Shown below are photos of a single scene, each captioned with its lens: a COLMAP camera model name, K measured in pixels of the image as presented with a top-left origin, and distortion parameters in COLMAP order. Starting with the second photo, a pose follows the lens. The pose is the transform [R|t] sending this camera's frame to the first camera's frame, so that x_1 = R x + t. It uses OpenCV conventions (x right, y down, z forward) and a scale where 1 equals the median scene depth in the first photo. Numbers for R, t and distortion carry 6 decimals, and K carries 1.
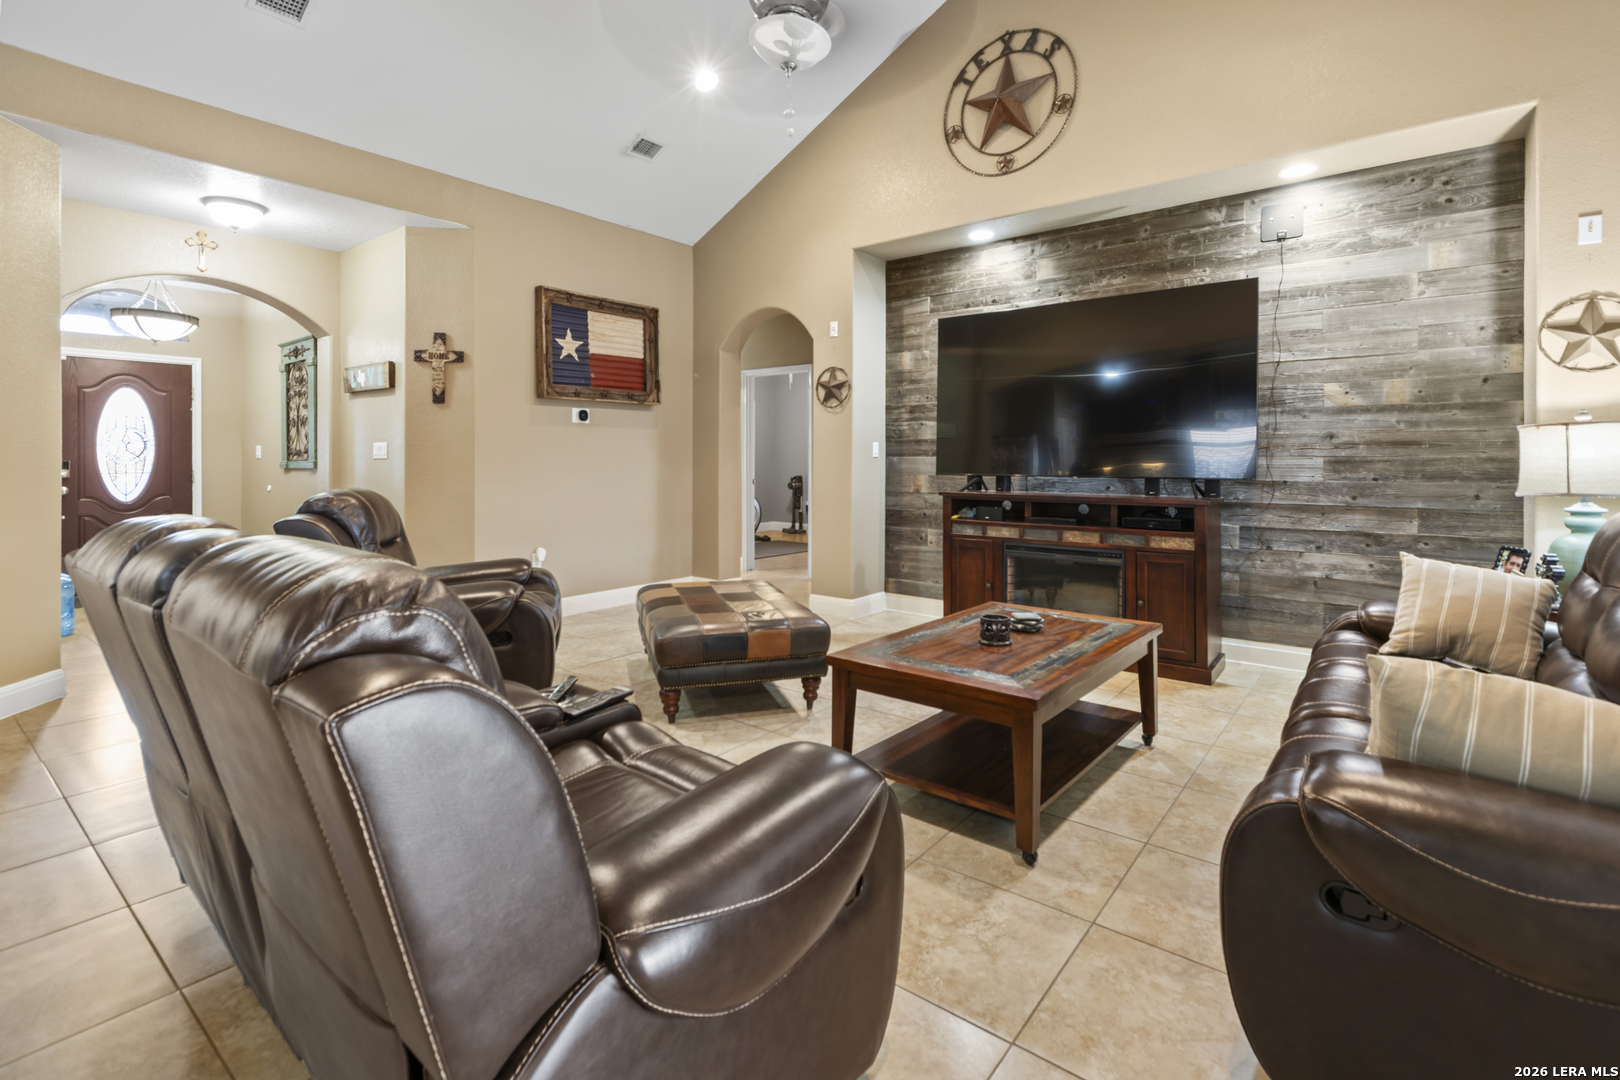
lens RADIAL K [[767.2, 0, 804.0], [0, 767.2, 467.9], [0, 0, 1]] dist [-0.000495, -0.000269]
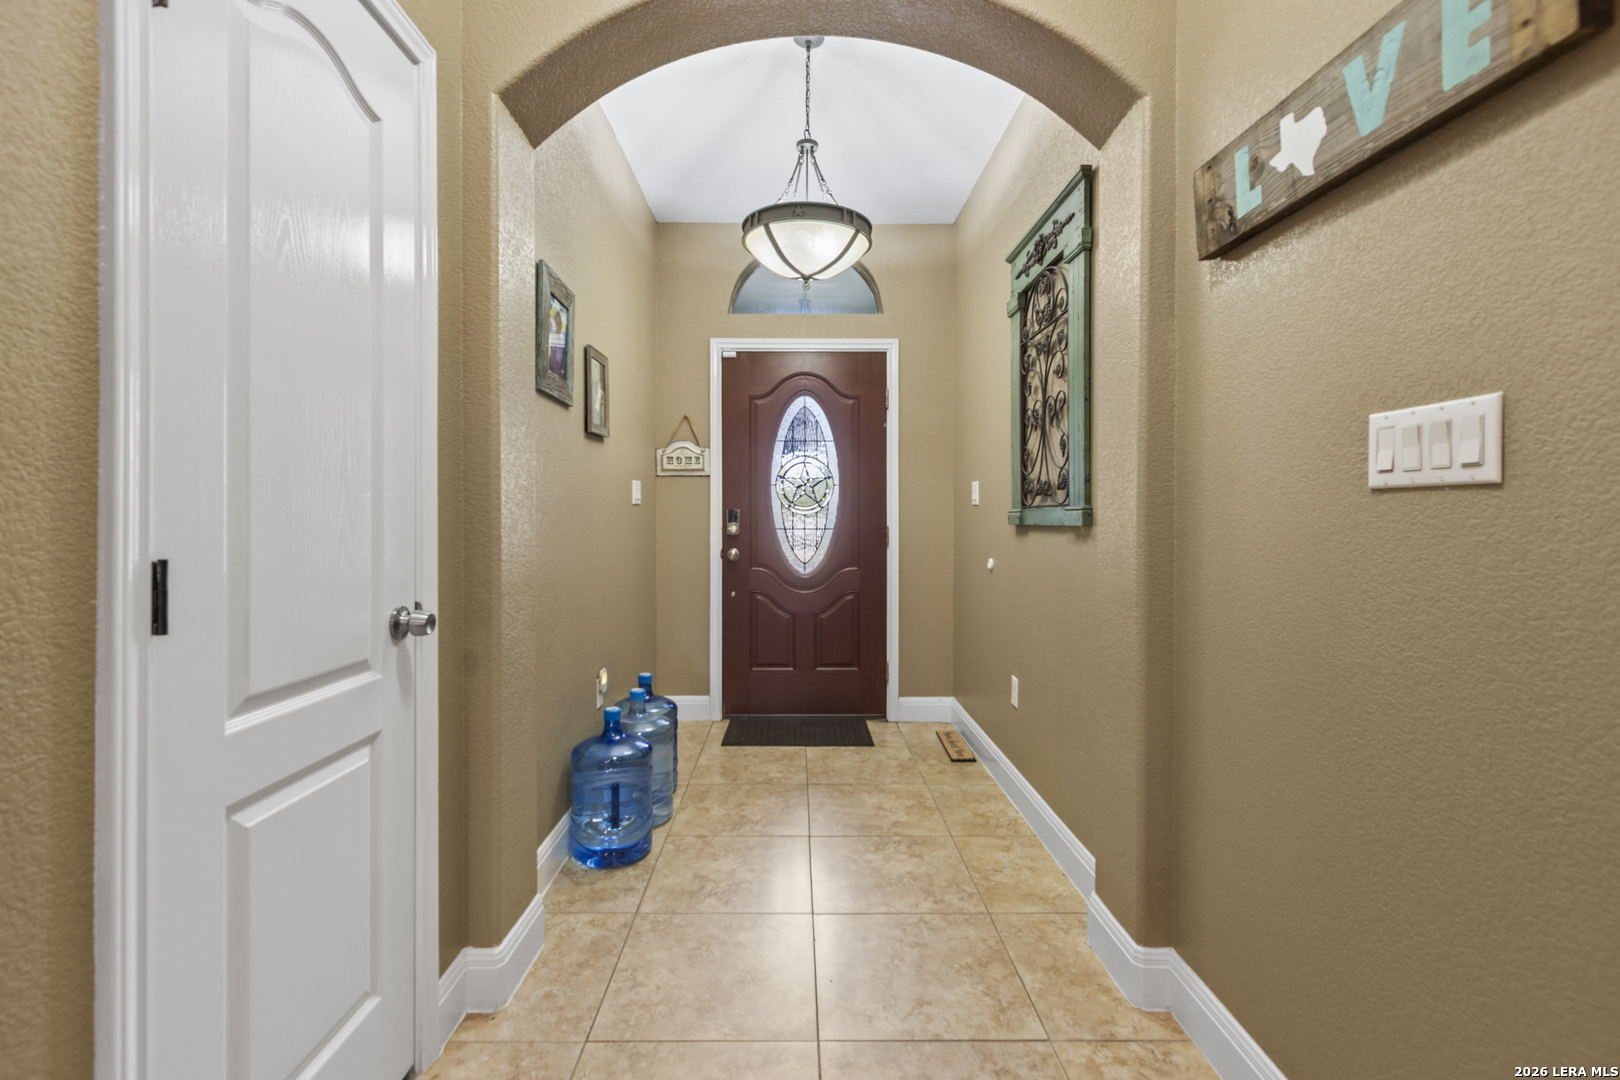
lens RADIAL K [[744.2, 0, 804.0], [0, 744.2, 514.7], [0, 0, 1]] dist [0.000222, 0.000013]
pose [[0.638278, -0.000497, -0.769806, -0.424954], [-0.006485, 0.999961, -0.006023, -0.002152], [0.769779, 0.008836, 0.638249, 0.631434]]
